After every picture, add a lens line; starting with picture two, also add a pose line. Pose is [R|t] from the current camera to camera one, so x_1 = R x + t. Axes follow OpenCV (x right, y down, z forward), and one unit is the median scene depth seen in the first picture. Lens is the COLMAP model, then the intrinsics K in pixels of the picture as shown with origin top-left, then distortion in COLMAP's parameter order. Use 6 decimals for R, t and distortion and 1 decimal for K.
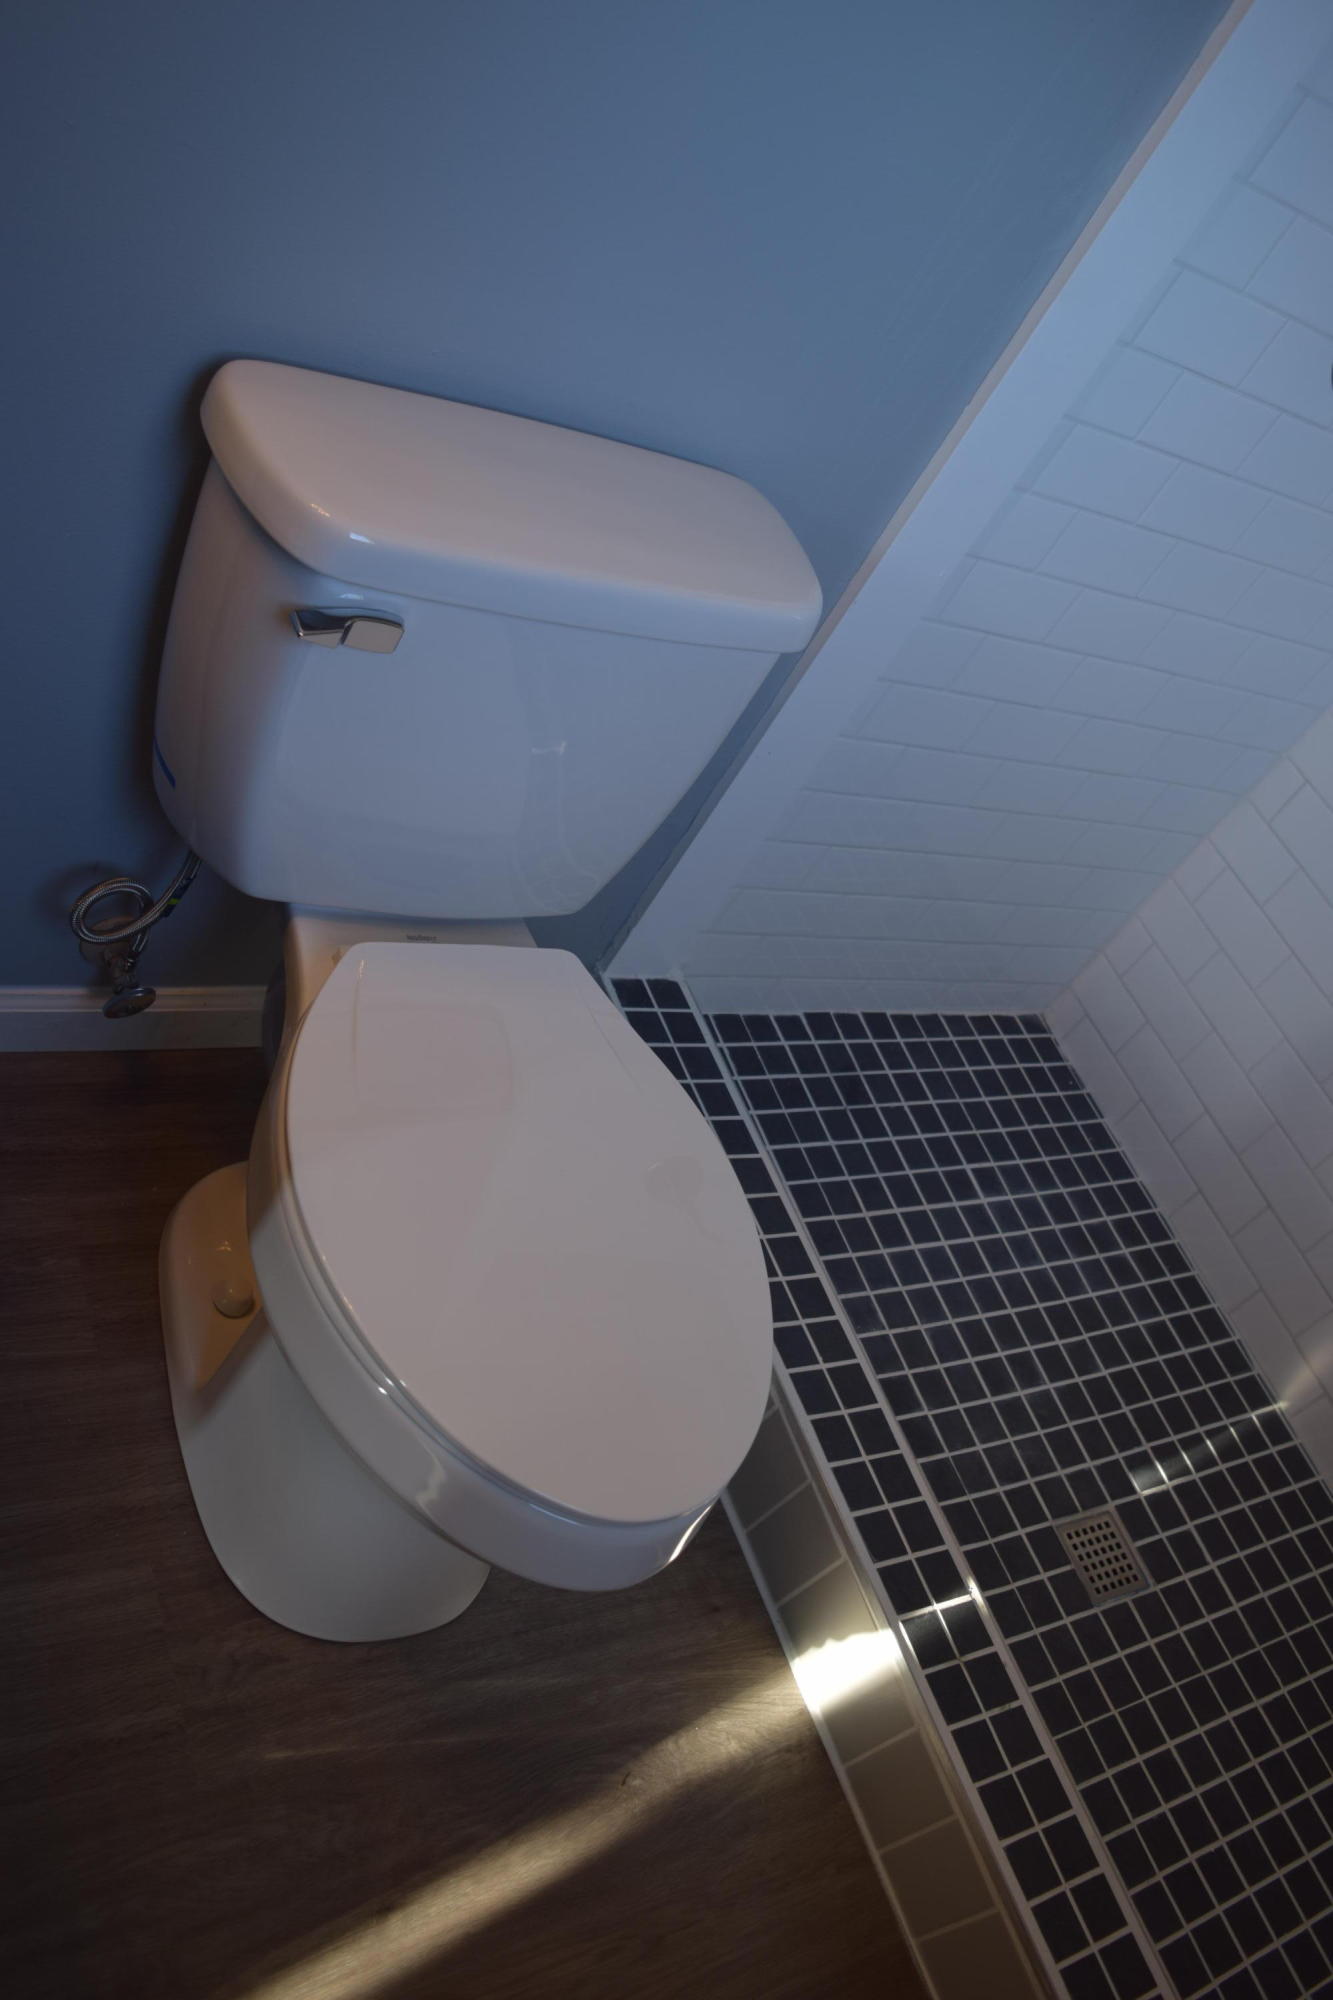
lens RADIAL K [[1571.1, 0, 686.9], [0, 1571.1, 1005.3], [0, 0, 1]] dist [-0.096006, 0.021251]
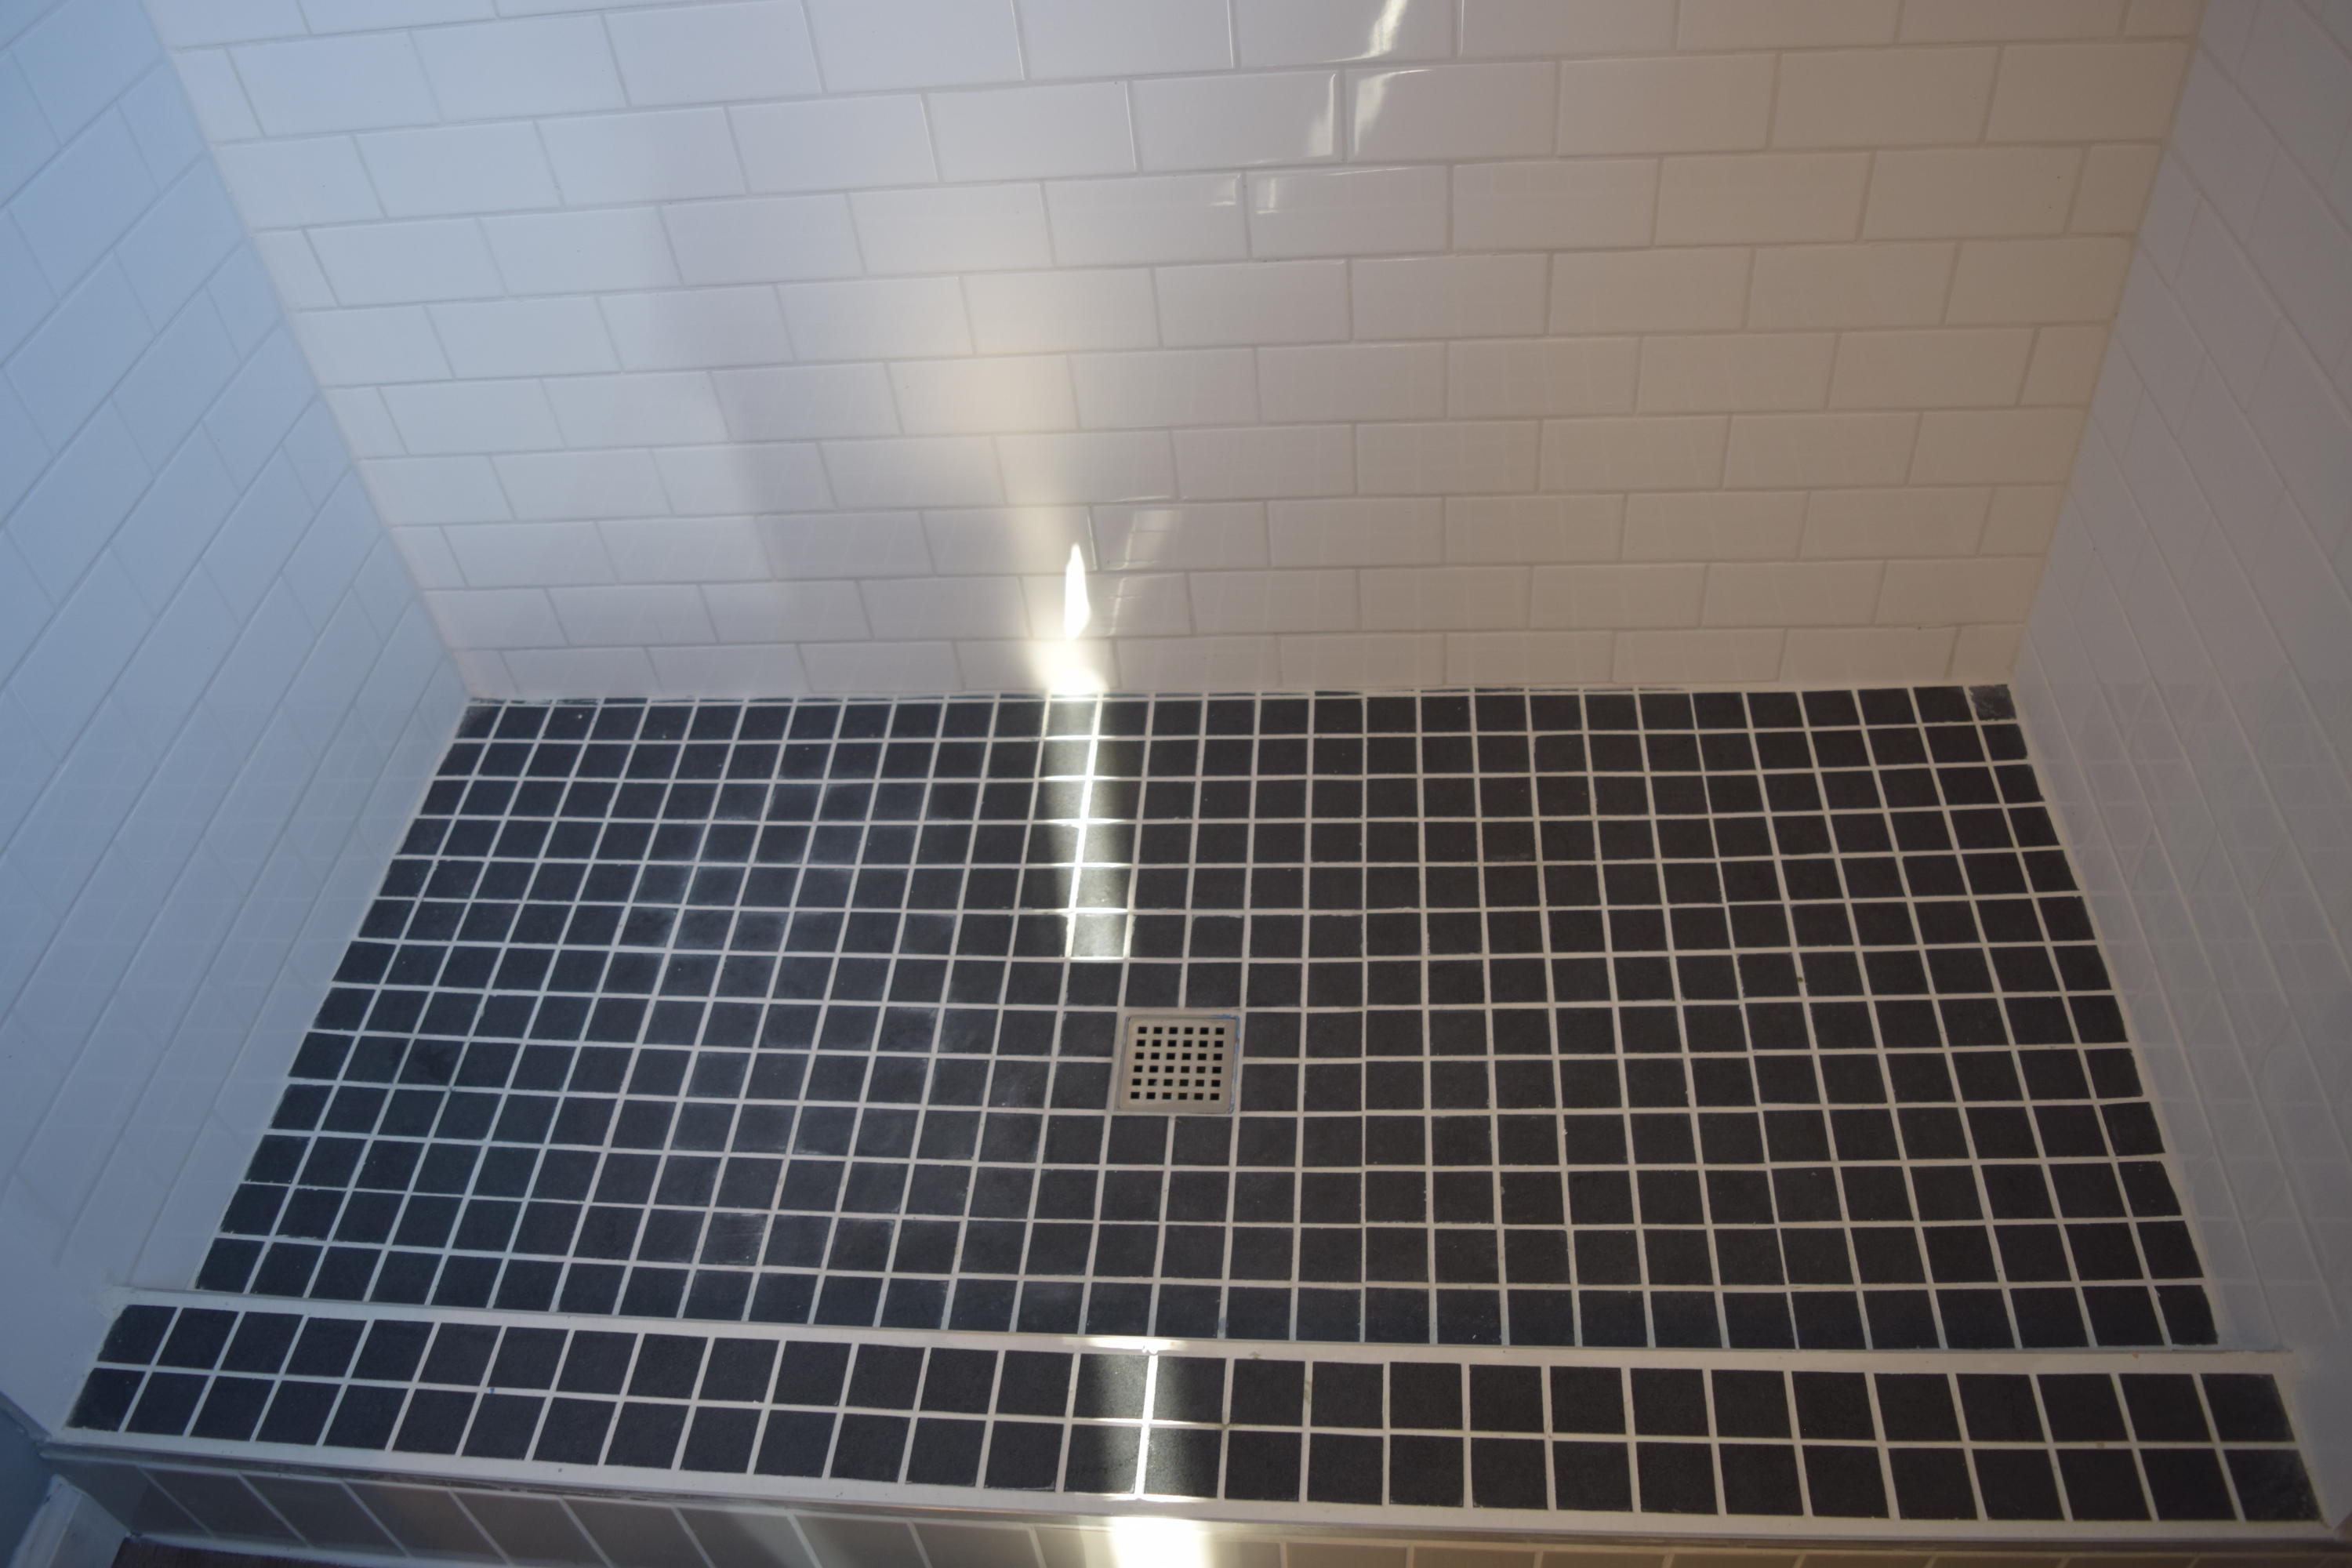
lens RADIAL K [[1847.7, 0, 1176.7], [0, 1847.7, 778.7], [0, 0, 1]] dist [-0.096006, 0.021251]
pose [[0.391047, -0.901168, 0.187025, 0.203918], [0.824537, 0.433305, 0.363848, -0.018197], [-0.408927, 0.011928, 0.912489, 0.178231]]
